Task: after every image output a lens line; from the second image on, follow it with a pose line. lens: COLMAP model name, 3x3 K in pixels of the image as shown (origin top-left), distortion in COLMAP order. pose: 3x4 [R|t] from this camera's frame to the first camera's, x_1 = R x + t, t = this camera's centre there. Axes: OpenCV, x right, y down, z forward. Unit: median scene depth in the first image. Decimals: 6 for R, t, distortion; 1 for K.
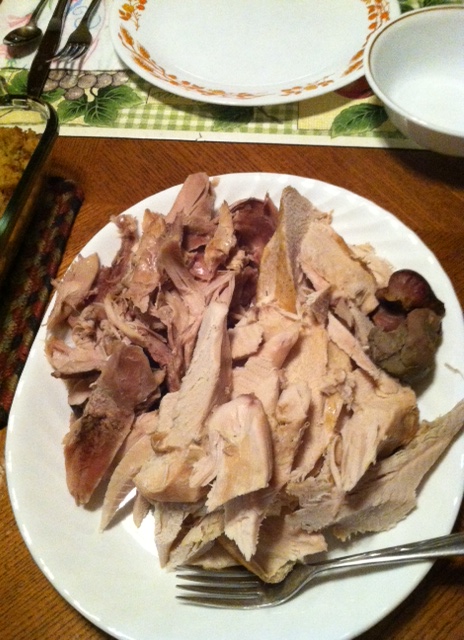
lens RADIAL K [[654.8, 0, 232.0], [0, 654.8, 320.0], [0, 0, 1]] dist [0.004855, 0.000970]
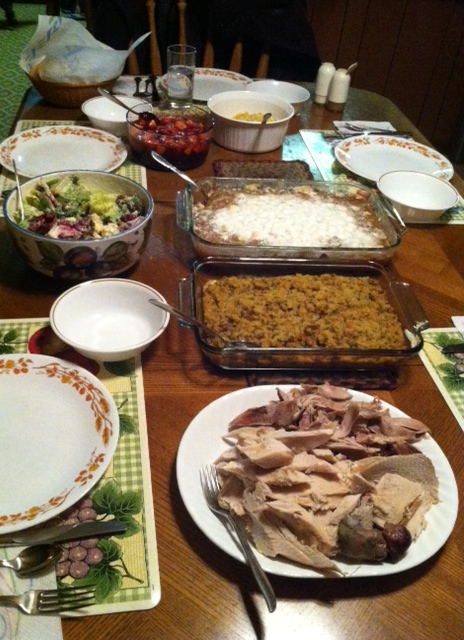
lens RADIAL K [[654.8, 0, 232.0], [0, 654.8, 320.0], [0, 0, 1]] dist [0.004855, 0.000970]
pose [[0.266853, 0.668955, -0.693749, 1.025584], [-0.869116, 0.478103, 0.126707, -0.168106], [0.416445, 0.569136, 0.708983, -0.733575]]
